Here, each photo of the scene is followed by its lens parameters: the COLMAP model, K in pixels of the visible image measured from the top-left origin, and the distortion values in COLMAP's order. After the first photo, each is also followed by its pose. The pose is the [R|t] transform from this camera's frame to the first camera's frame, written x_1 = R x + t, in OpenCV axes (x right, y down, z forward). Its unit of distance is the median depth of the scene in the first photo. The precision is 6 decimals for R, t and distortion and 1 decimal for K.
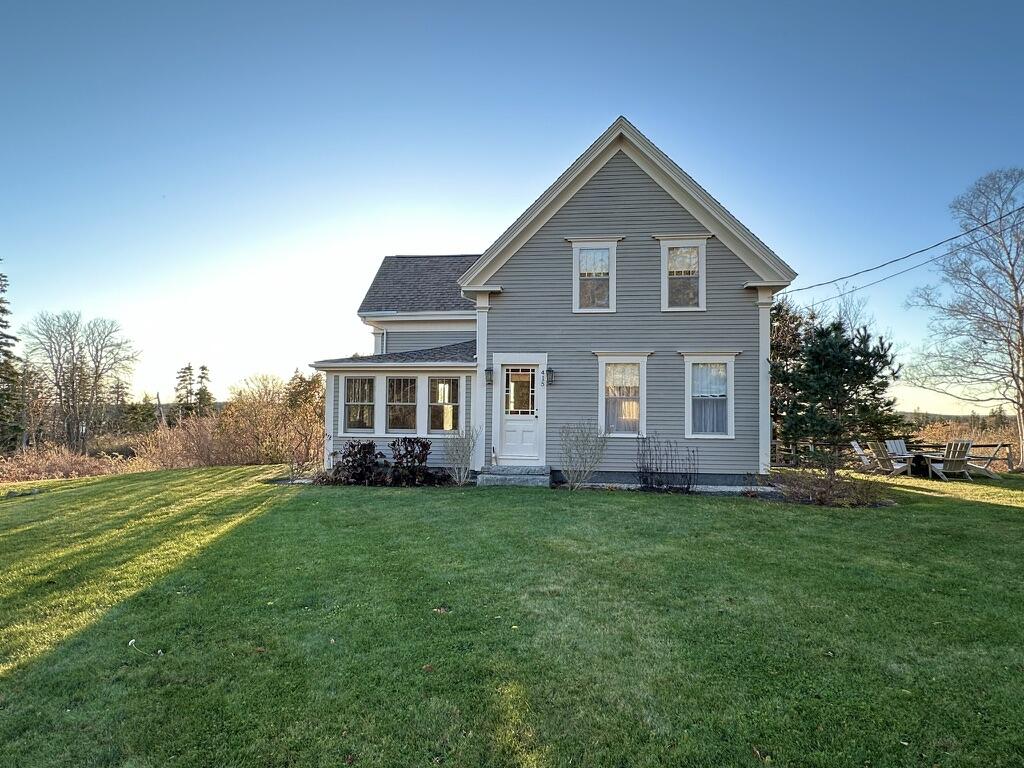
lens RADIAL K [[604.1, 0, 510.6], [0, 604.1, 385.8], [0, 0, 1]] dist [0.002357, -0.001339]
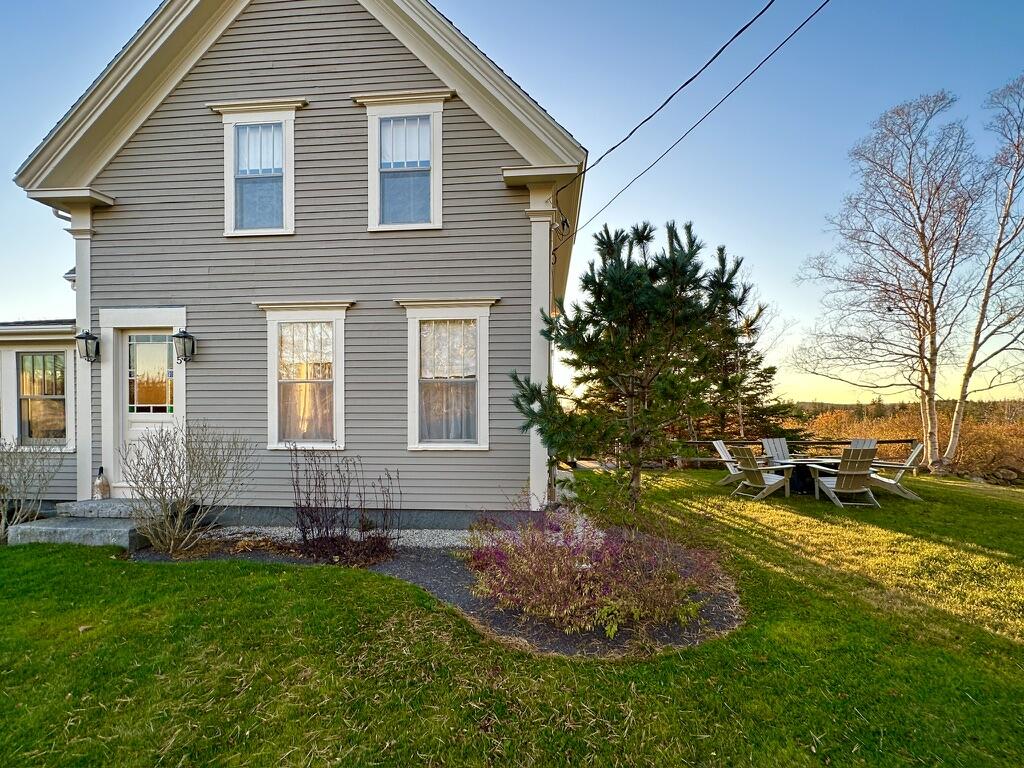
lens RADIAL K [[412.0, 0, 561.7], [0, 412.0, 408.5], [0, 0, 1]] dist [0.001017, -0.000954]
pose [[0.999182, -0.012278, 0.038518, 0.406287], [0.010285, 0.998620, 0.051506, 0.026873], [-0.039097, -0.051068, 0.997930, 0.576958]]
